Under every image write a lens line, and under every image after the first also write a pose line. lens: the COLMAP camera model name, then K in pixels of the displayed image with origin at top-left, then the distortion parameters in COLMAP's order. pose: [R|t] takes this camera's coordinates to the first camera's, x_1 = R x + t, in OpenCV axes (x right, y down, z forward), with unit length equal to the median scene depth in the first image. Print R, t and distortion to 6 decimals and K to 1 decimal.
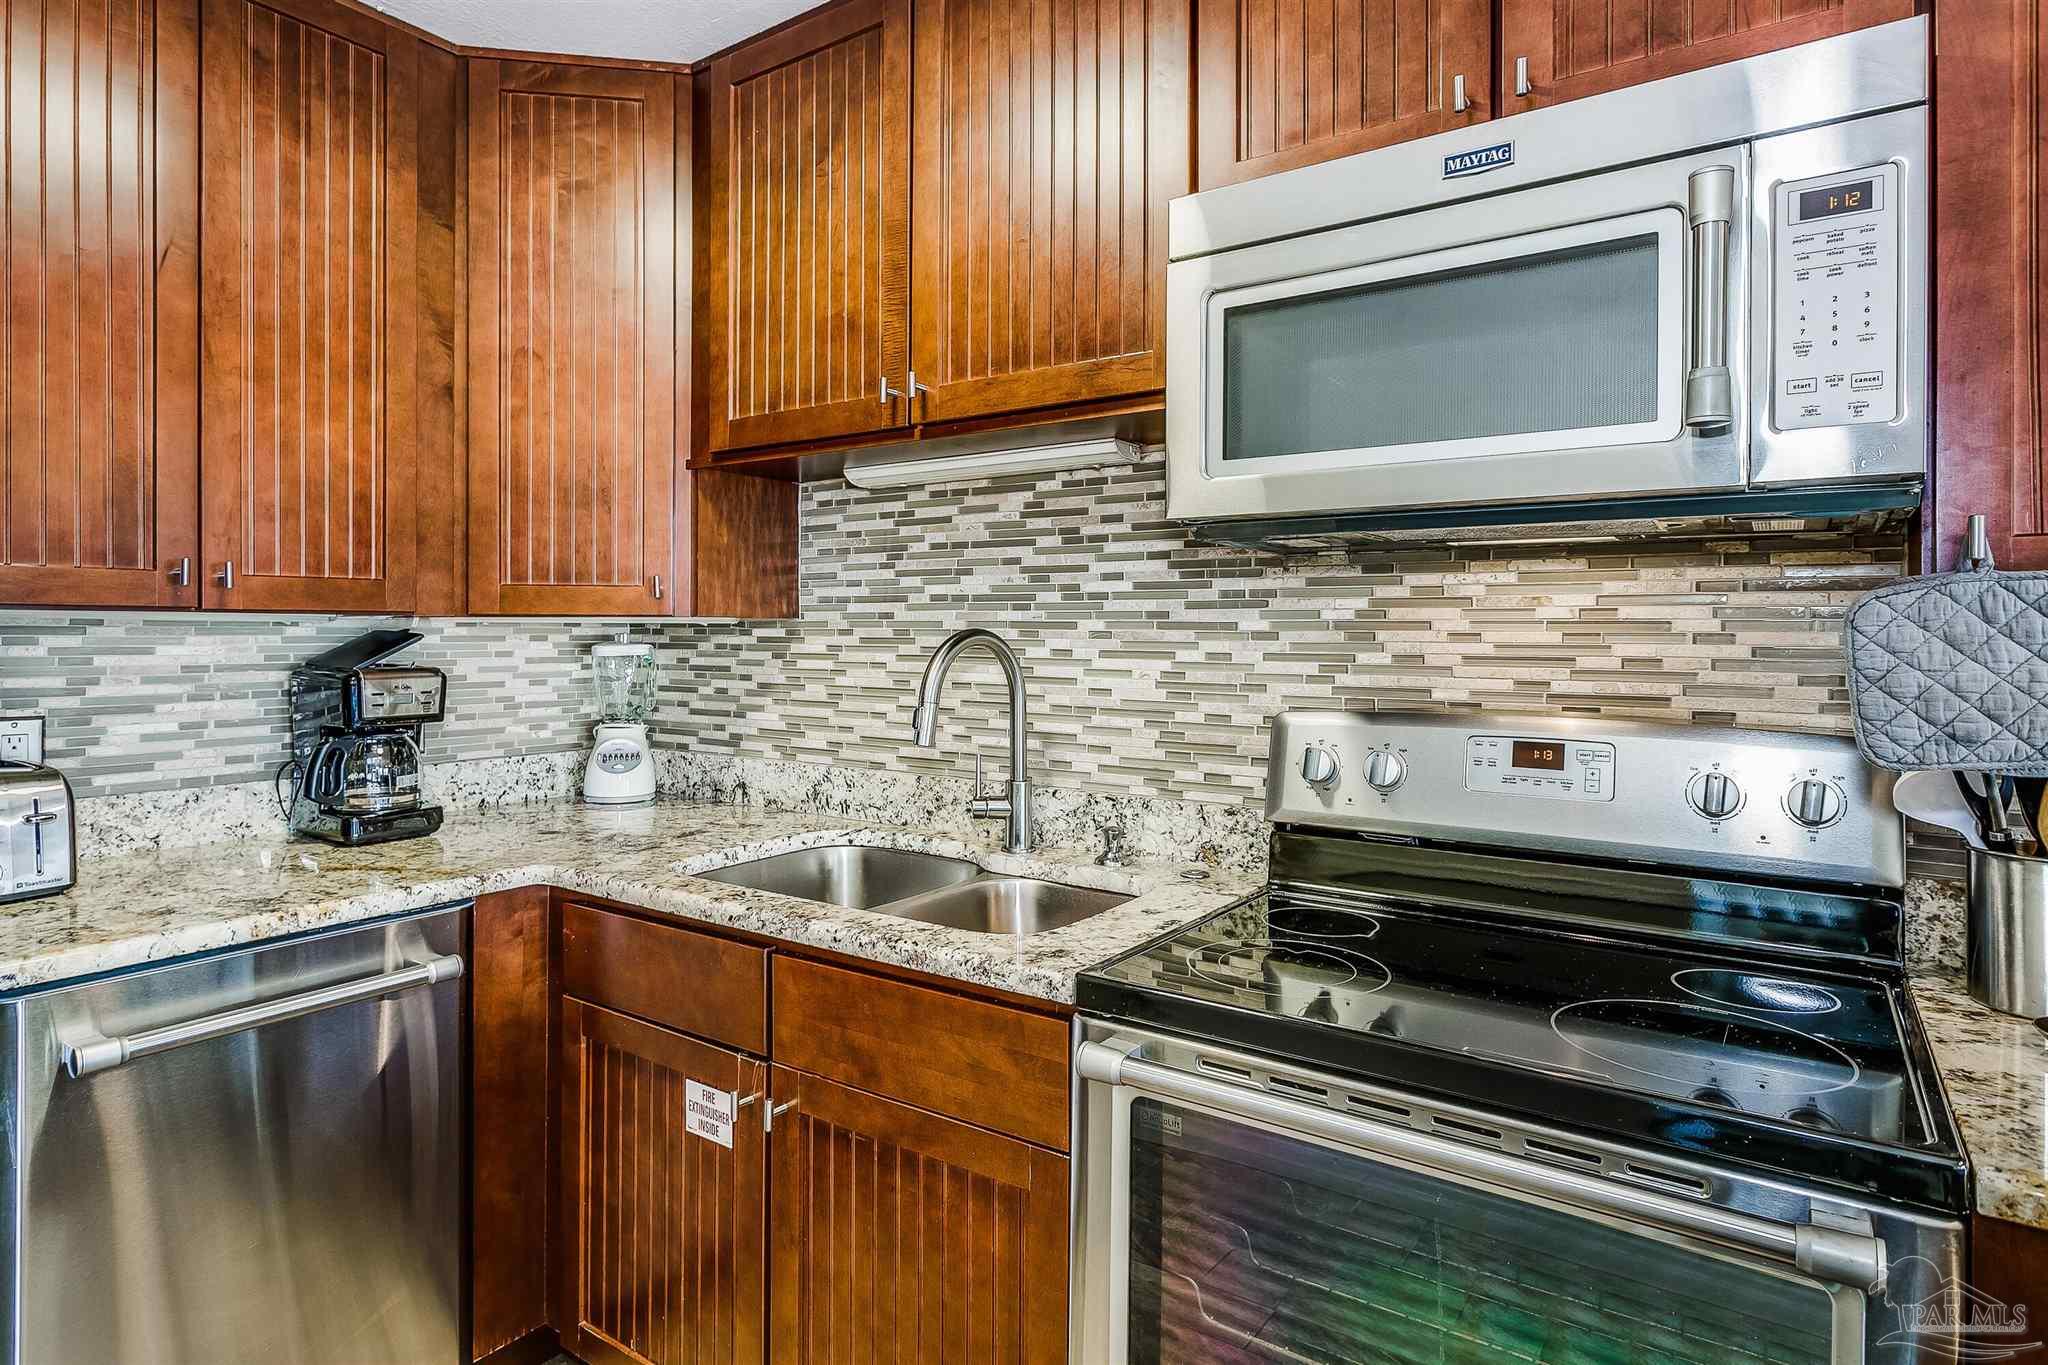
lens RADIAL K [[1100.7, 0, 996.6], [0, 1100.7, 630.0], [0, 0, 1]] dist [0.000946, -0.000087]
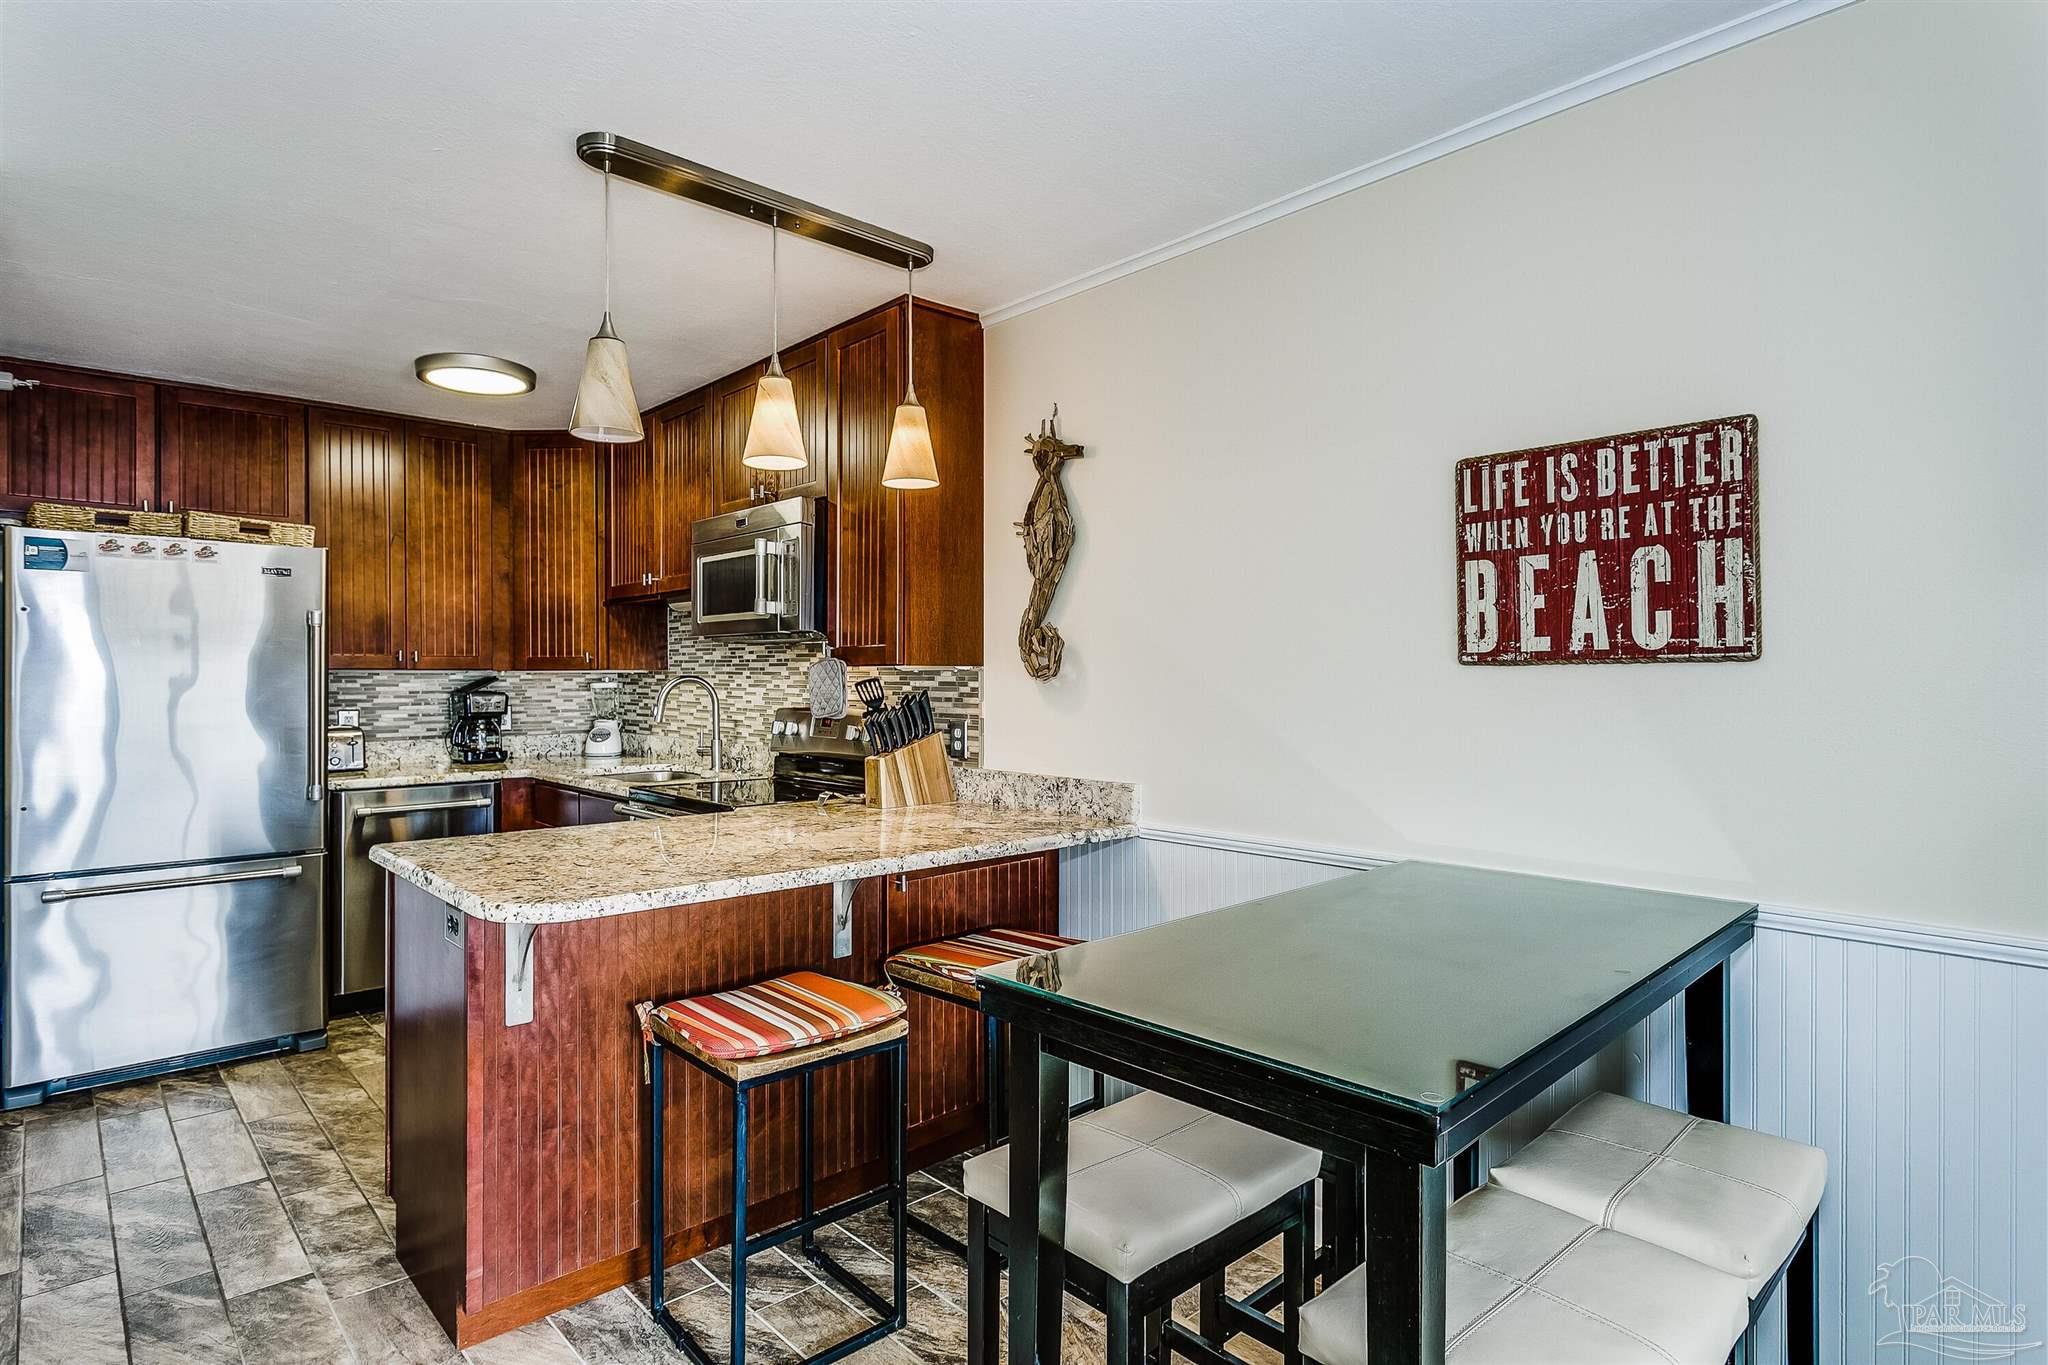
lens RADIAL K [[1059.8, 0, 1023.3], [0, 1059.8, 679.3], [0, 0, 1]] dist [0.000234, 0.000239]
pose [[0.979202, -0.003128, -0.202864, 1.152103], [0.004570, 0.999968, 0.006639, -0.003982], [0.202837, -0.007428, 0.979184, -1.108731]]
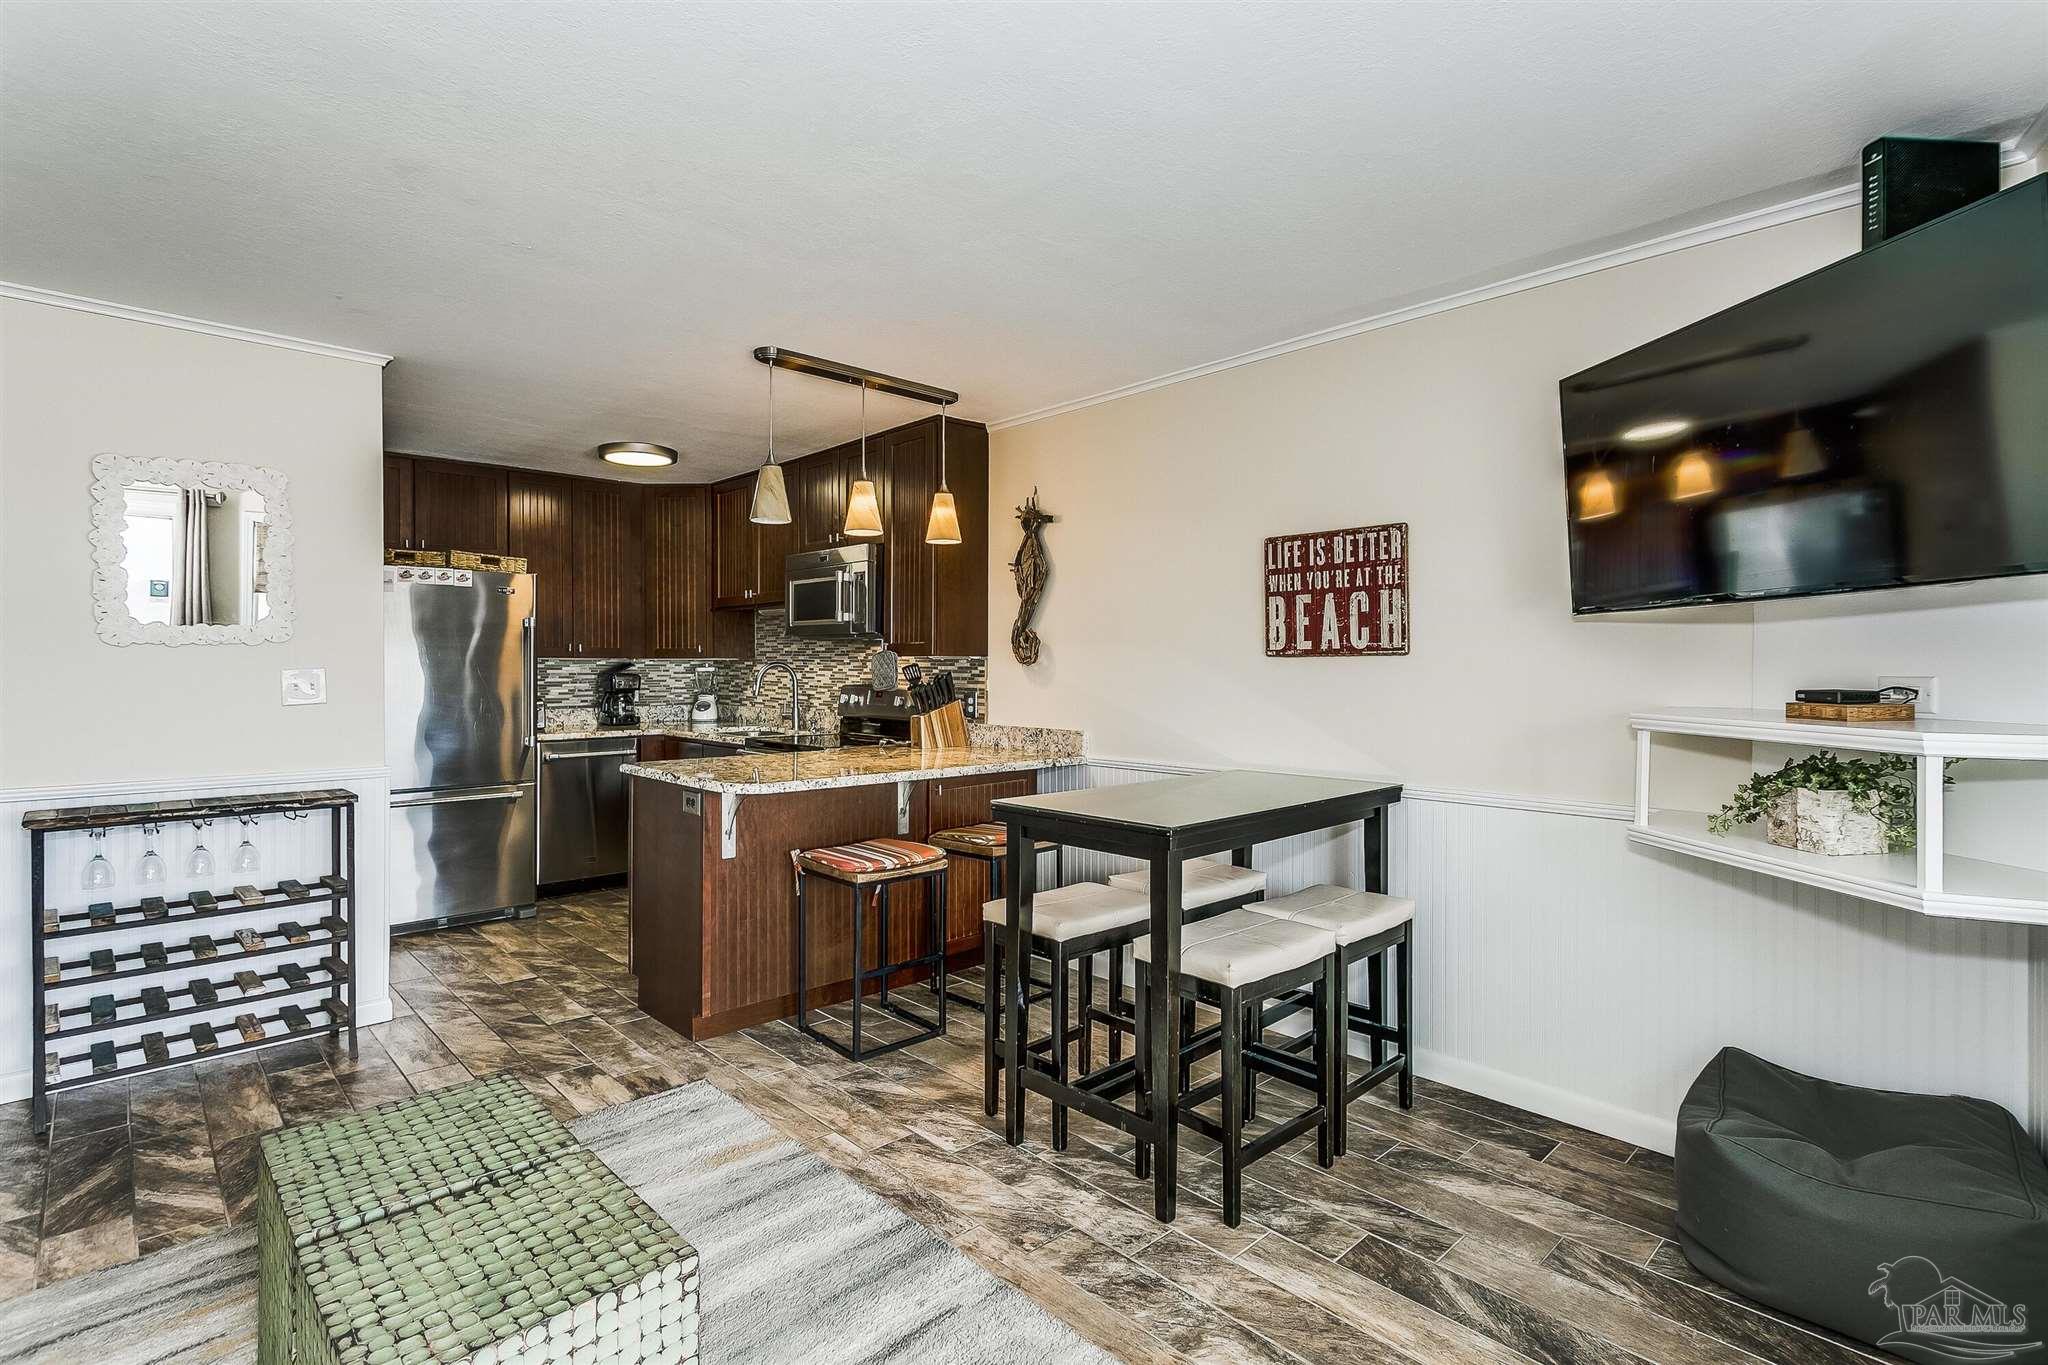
lens RADIAL K [[975.6, 0, 1023.1], [0, 975.6, 669.2], [0, 0, 1]] dist [0.001258, 0.000310]
pose [[0.980696, -0.000205, -0.195540, 1.293551], [0.001943, 0.999960, 0.008698, -0.003229], [0.195530, -0.008910, 0.980657, -1.774337]]
